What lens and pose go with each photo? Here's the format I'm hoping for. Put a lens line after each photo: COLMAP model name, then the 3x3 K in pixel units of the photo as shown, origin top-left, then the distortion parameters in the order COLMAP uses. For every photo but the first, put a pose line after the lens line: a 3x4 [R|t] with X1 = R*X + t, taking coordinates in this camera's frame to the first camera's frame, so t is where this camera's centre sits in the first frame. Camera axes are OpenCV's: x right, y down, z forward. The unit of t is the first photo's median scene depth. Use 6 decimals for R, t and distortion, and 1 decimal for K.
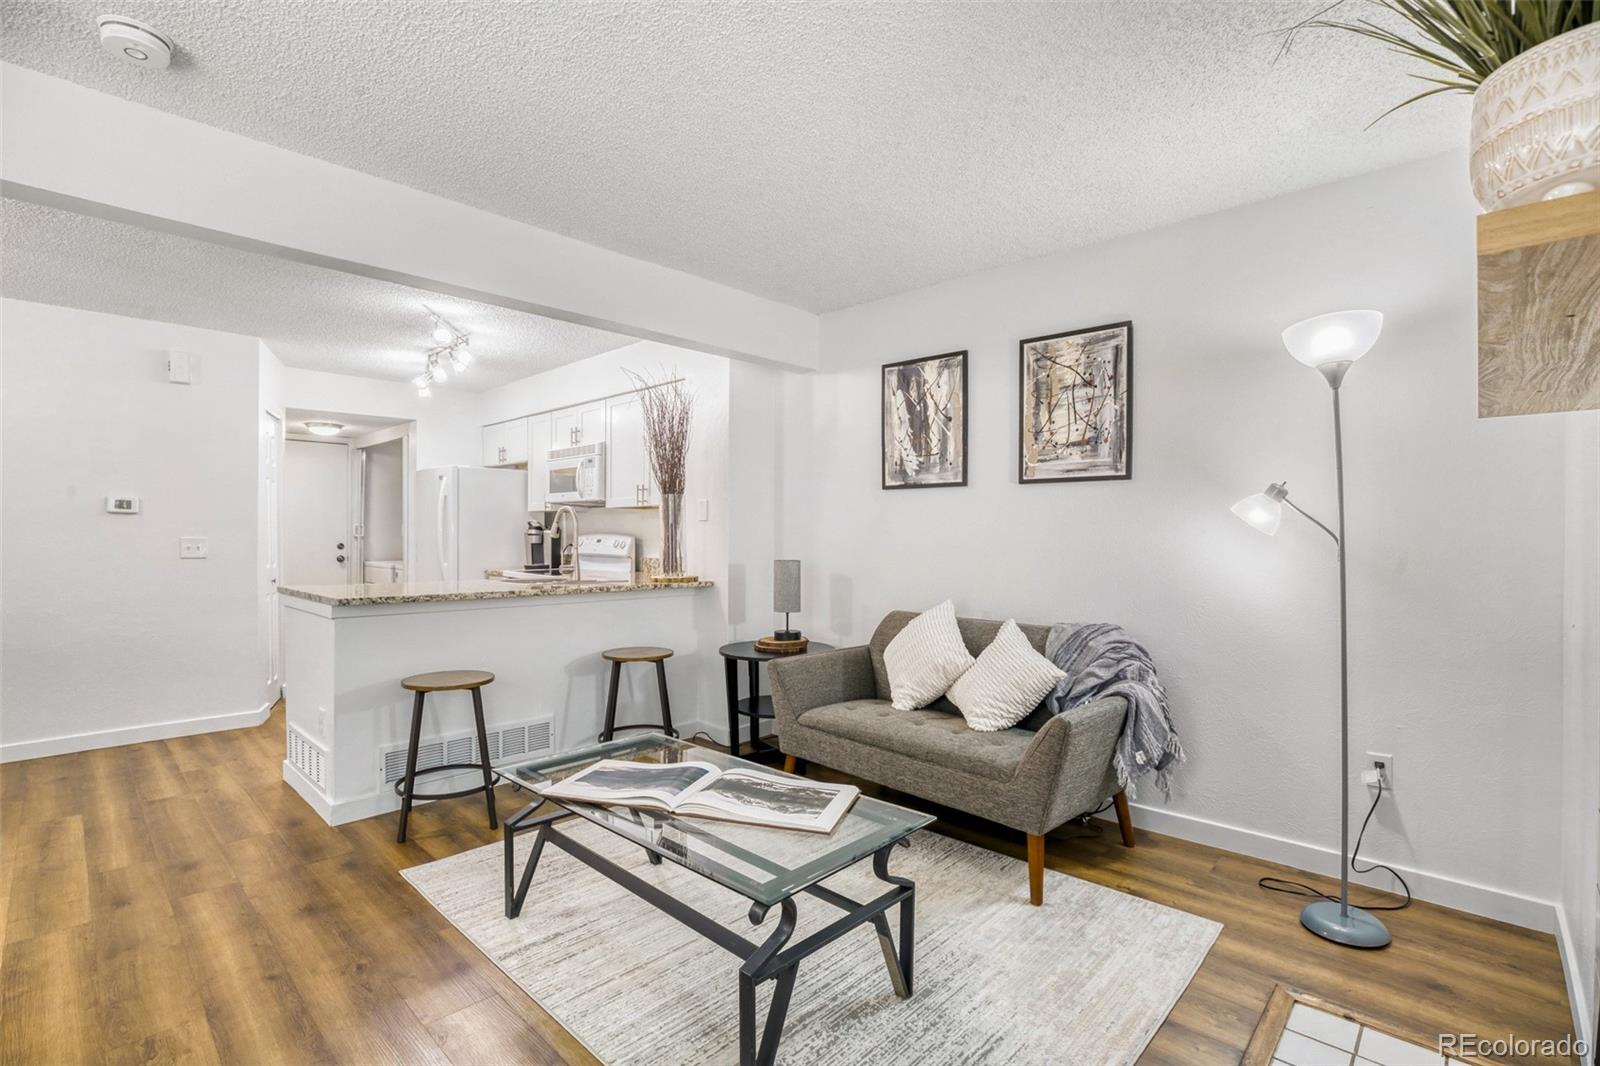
lens RADIAL K [[735.3, 0, 805.2], [0, 735.3, 537.9], [0, 0, 1]] dist [-0.045065, 0.014016]
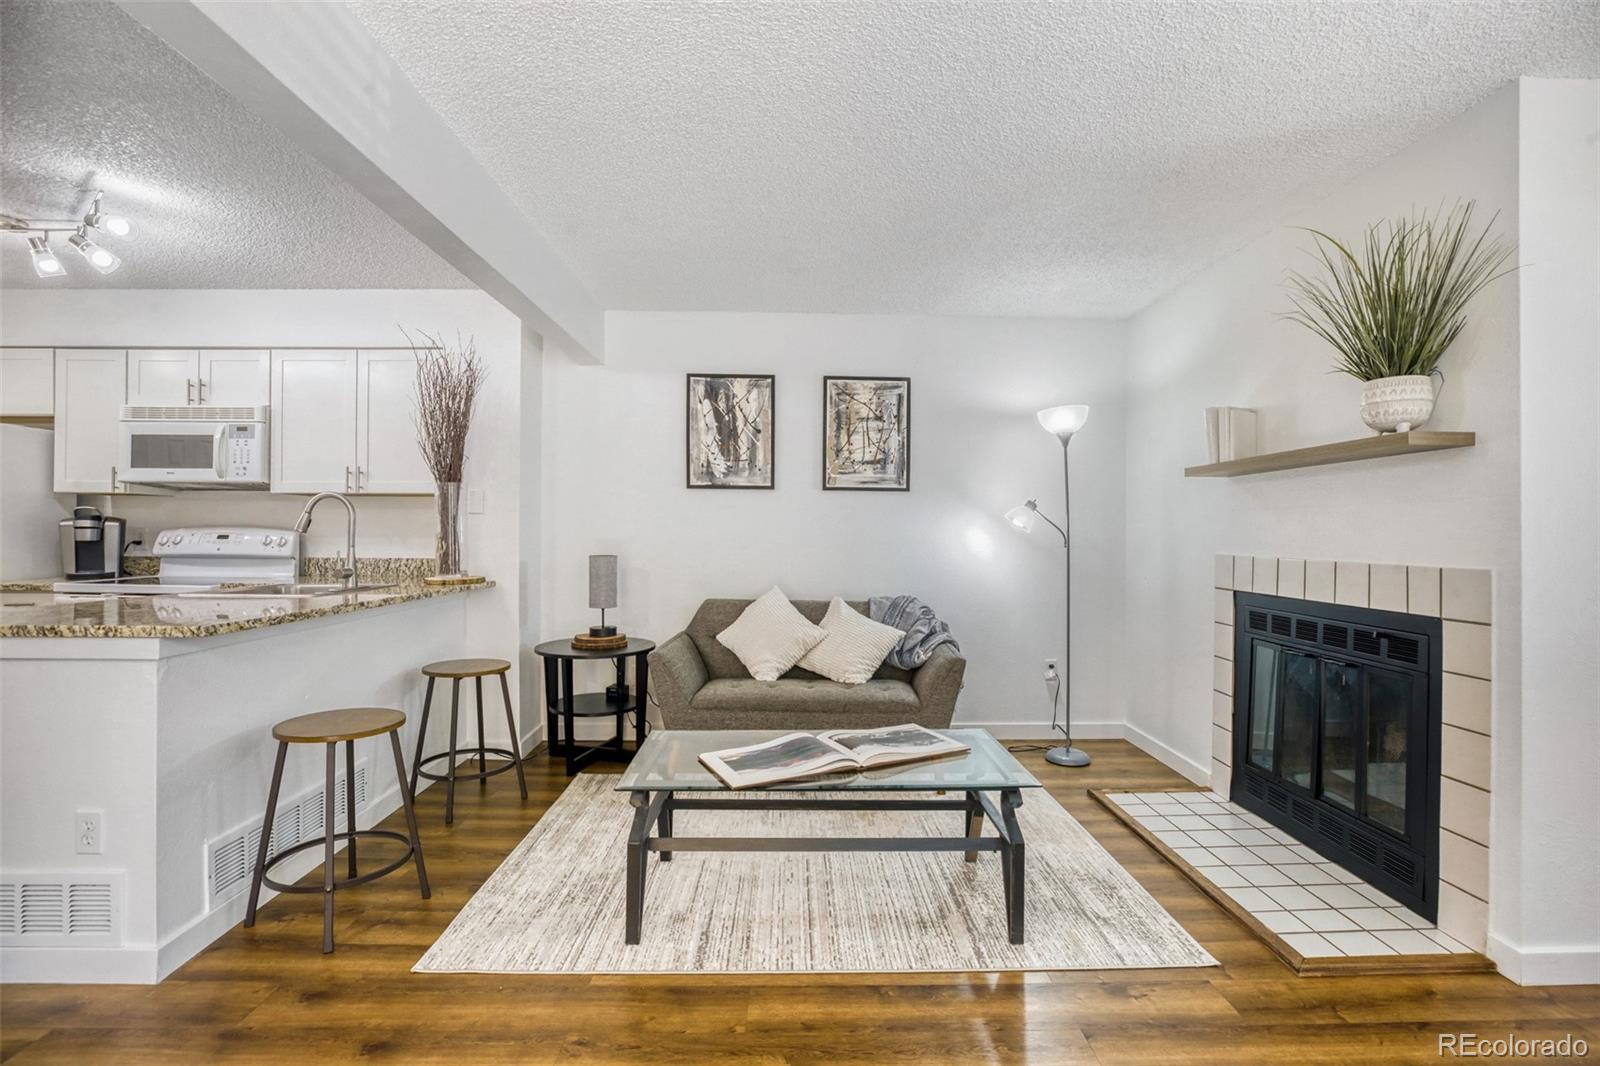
lens RADIAL K [[731.4, 0, 807.5], [0, 731.4, 531.1], [0, 0, 1]] dist [-0.039447, 0.015083]
pose [[0.713438, 0.001042, 0.700718, -0.565685], [-0.001165, 0.999999, -0.000301, -0.002884], [-0.700718, -0.000601, 0.713439, 0.115609]]
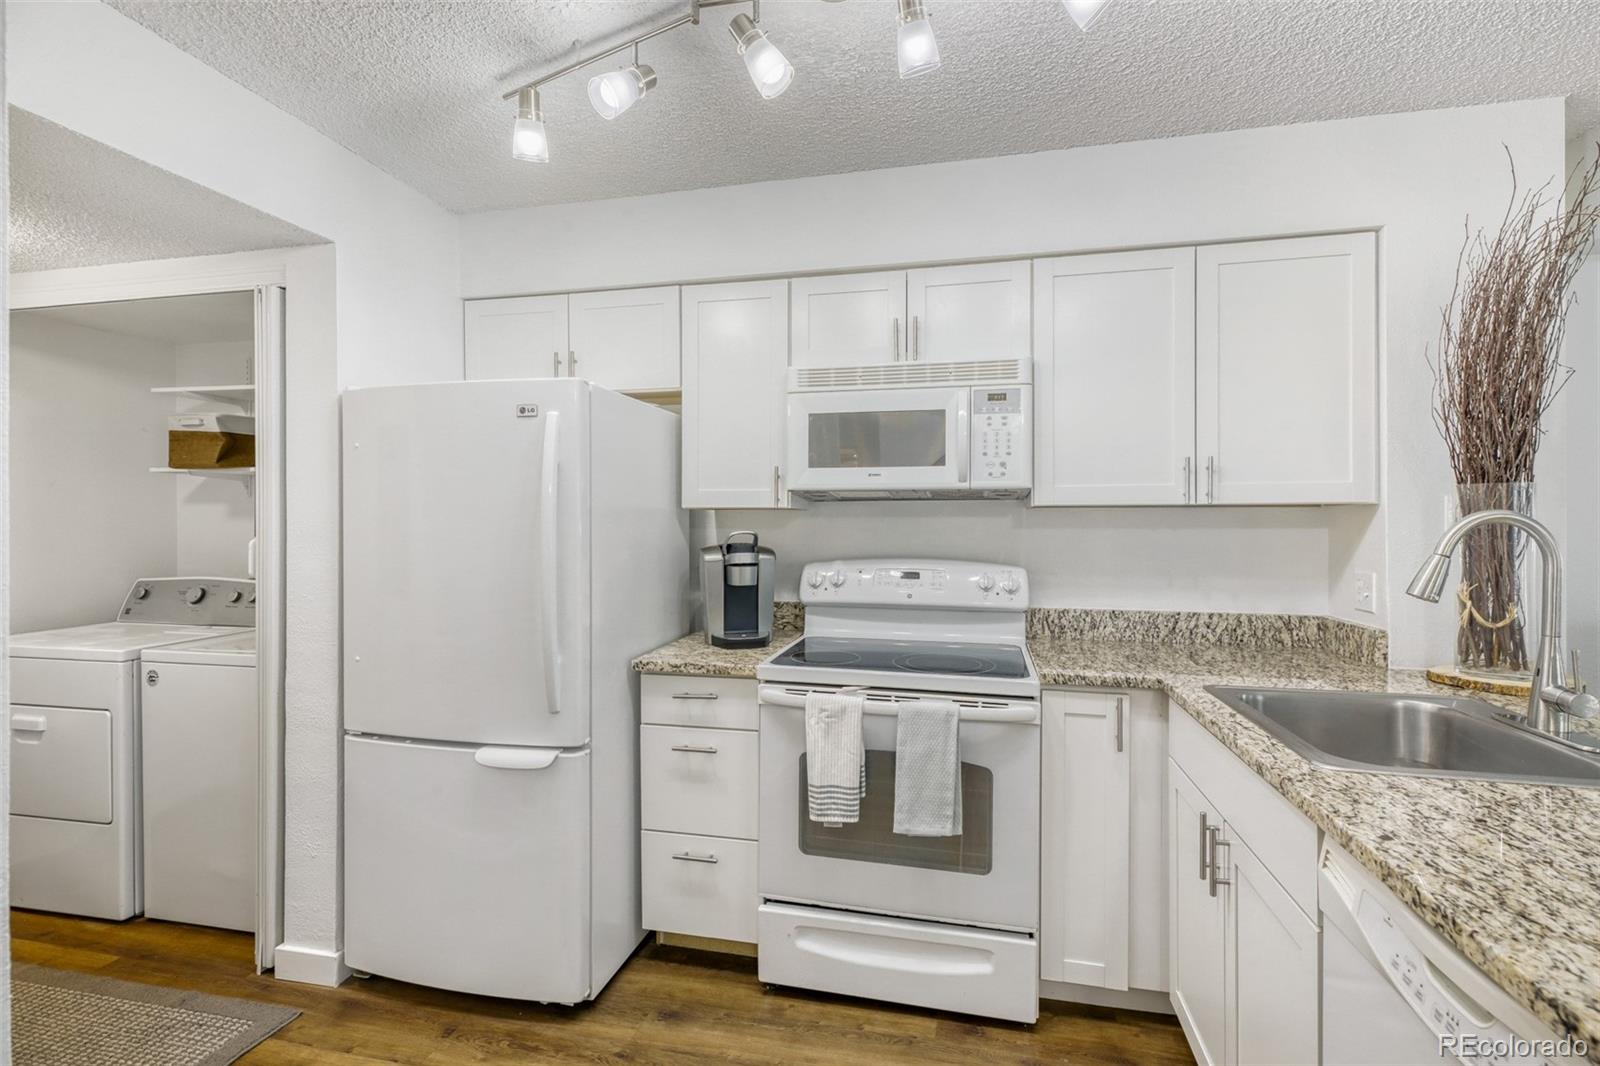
lens RADIAL K [[752.6, 0, 800.0], [0, 752.6, 533.0], [0, 0, 1]] dist [0.000255, 0.000079]
pose [[0.862422, -0.014098, 0.505994, -0.889133], [0.005905, 0.999824, 0.017791, -0.047628], [-0.506156, -0.012355, 0.862354, 0.966468]]
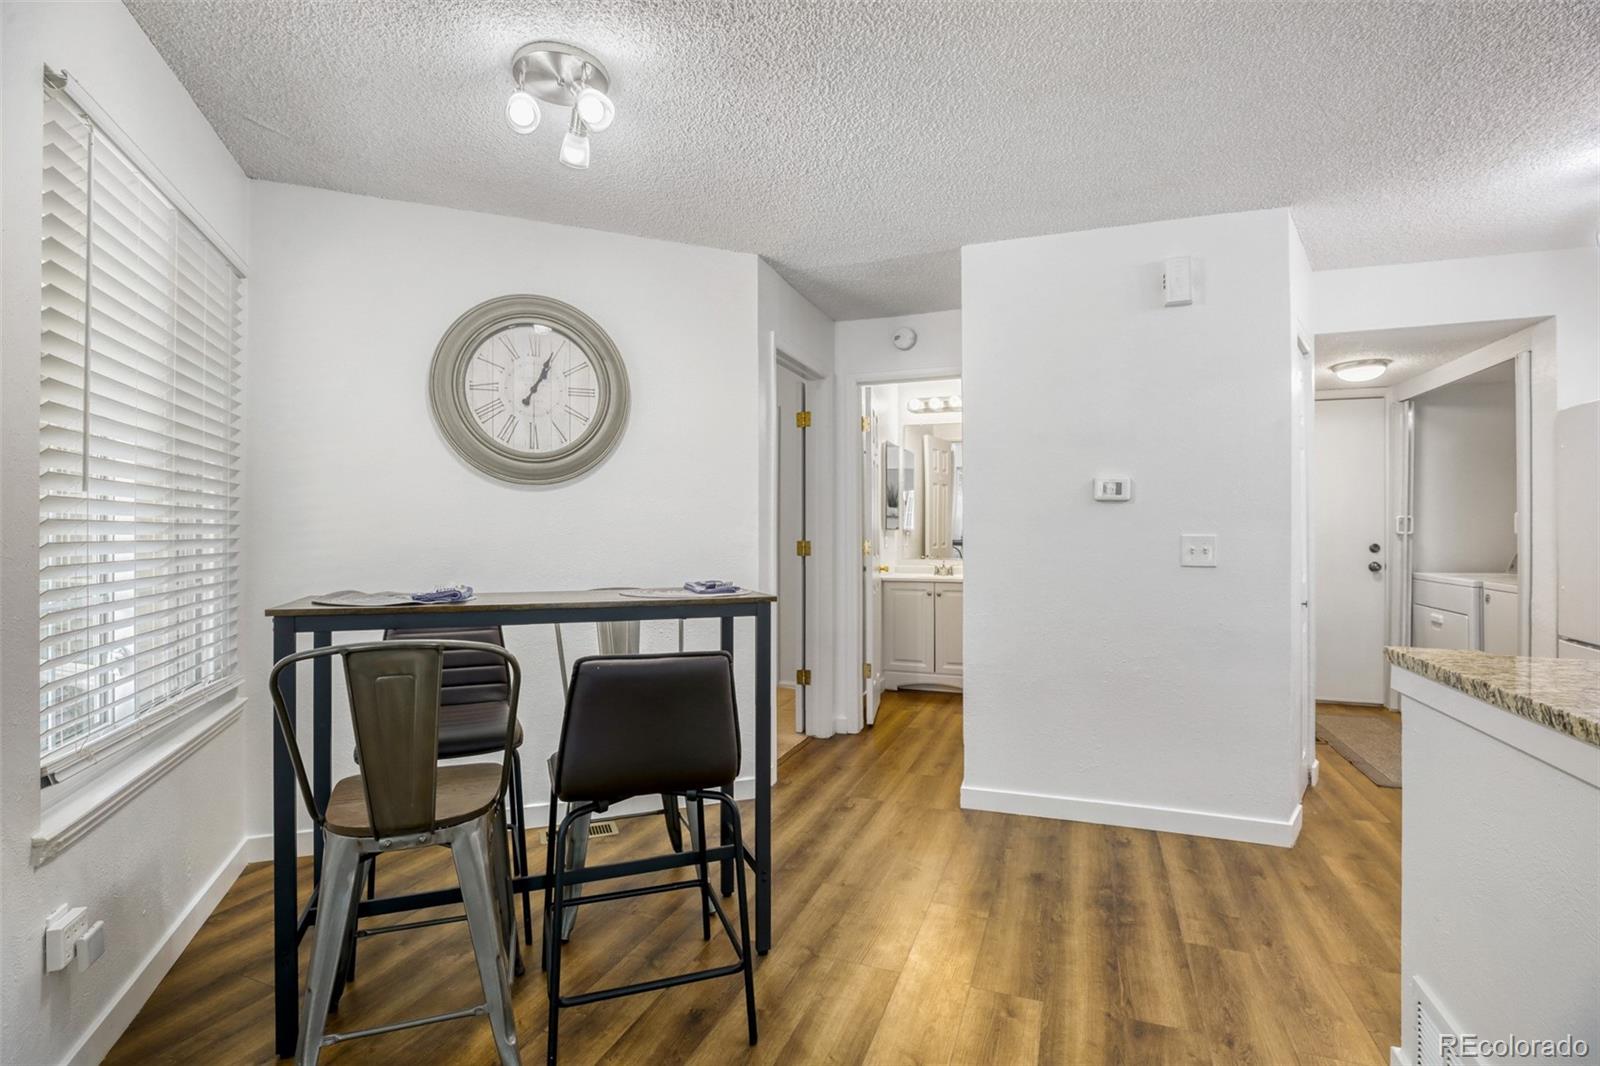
lens RADIAL K [[735.3, 0, 805.2], [0, 735.3, 537.9], [0, 0, 1]] dist [-0.045065, 0.014016]
pose [[0.388054, 0.005698, -0.921619, -0.459102], [-0.002431, 0.999984, 0.005159, -0.000157], [0.921633, 0.000239, 0.388062, 0.494120]]
